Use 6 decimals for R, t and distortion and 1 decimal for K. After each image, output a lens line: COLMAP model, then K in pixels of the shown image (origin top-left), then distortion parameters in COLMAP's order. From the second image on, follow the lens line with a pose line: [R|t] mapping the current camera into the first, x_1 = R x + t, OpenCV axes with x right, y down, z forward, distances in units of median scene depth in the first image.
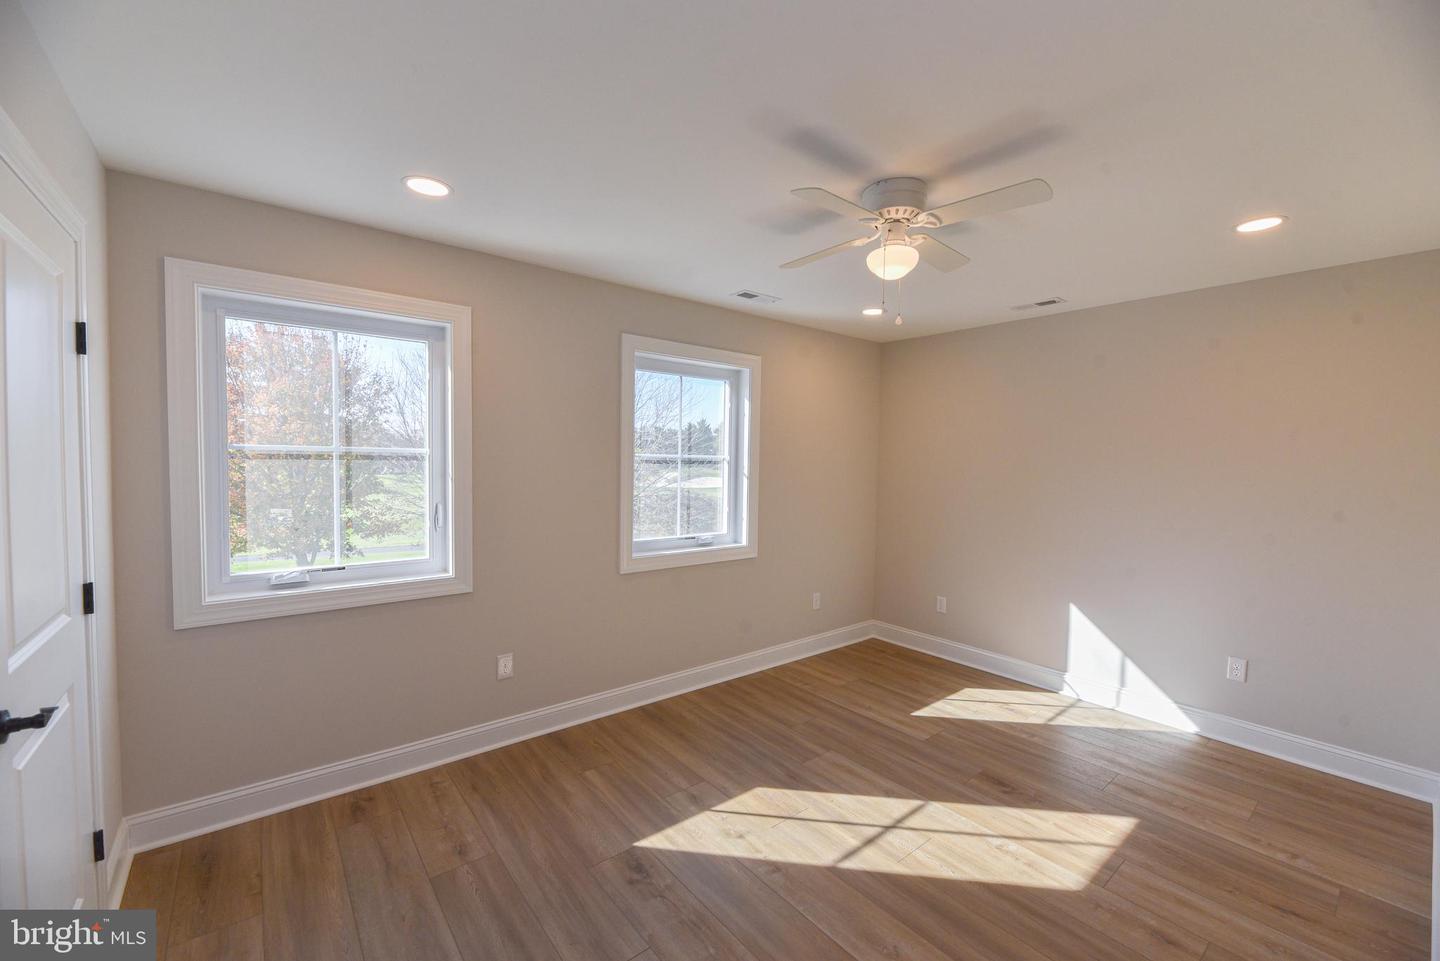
lens RADIAL K [[583.3, 0, 723.5], [0, 583.3, 481.1], [0, 0, 1]] dist [-0.000153, -0.000022]
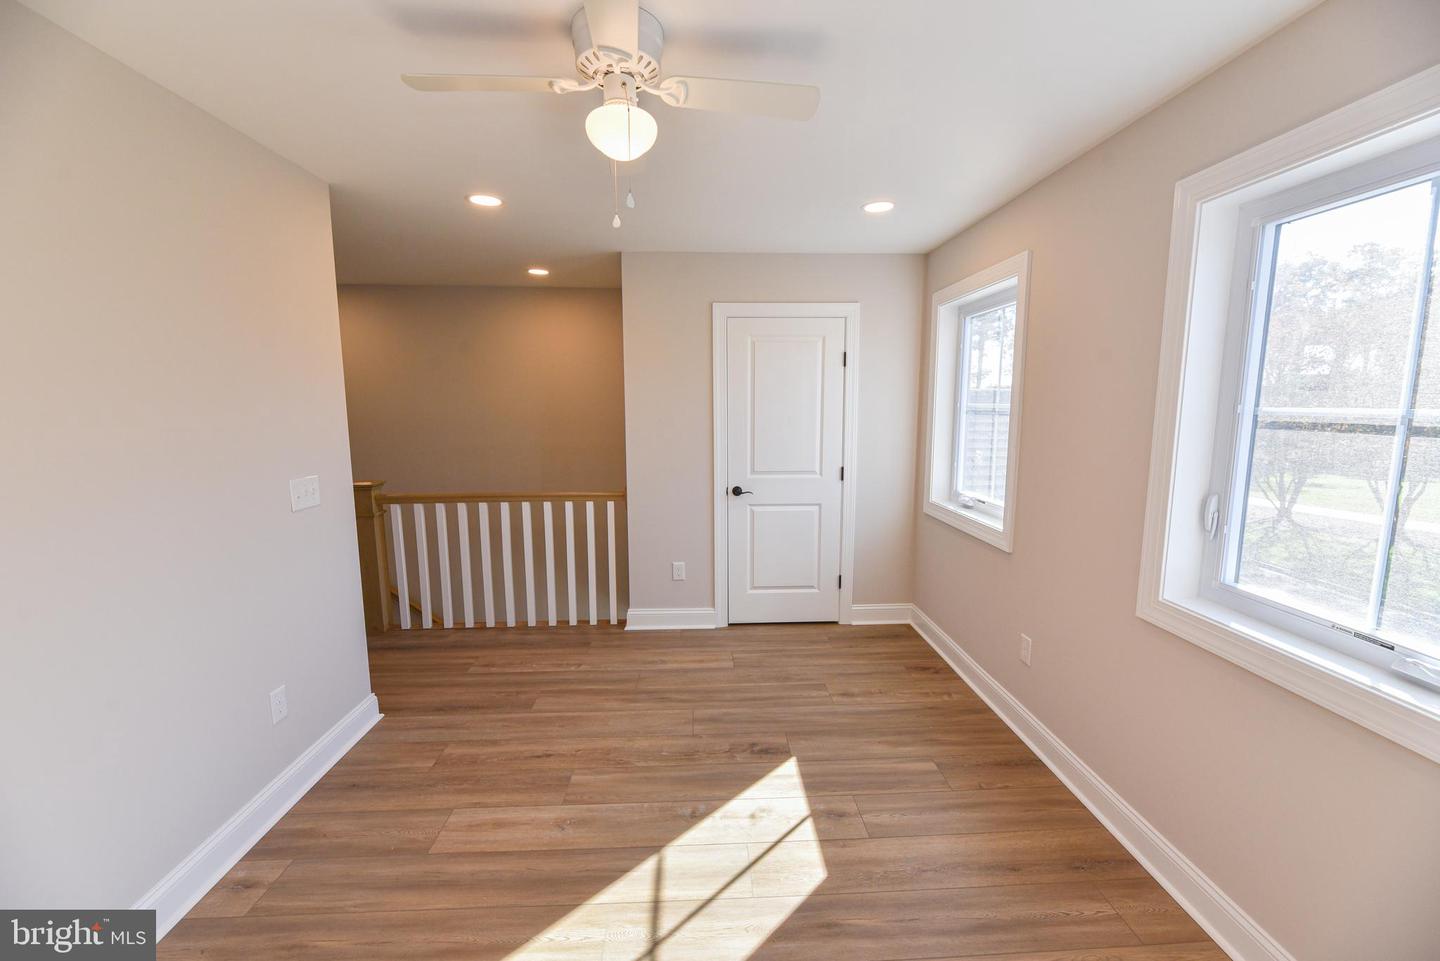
lens RADIAL K [[583.3, 0, 723.0], [0, 583.3, 481.1], [0, 0, 1]] dist [-0.000153, -0.000022]
pose [[-0.589213, 0.093154, -0.802590, 0.804384], [-0.040882, 0.988622, 0.144759, -0.063273], [0.806943, 0.118105, -0.578700, 1.520656]]
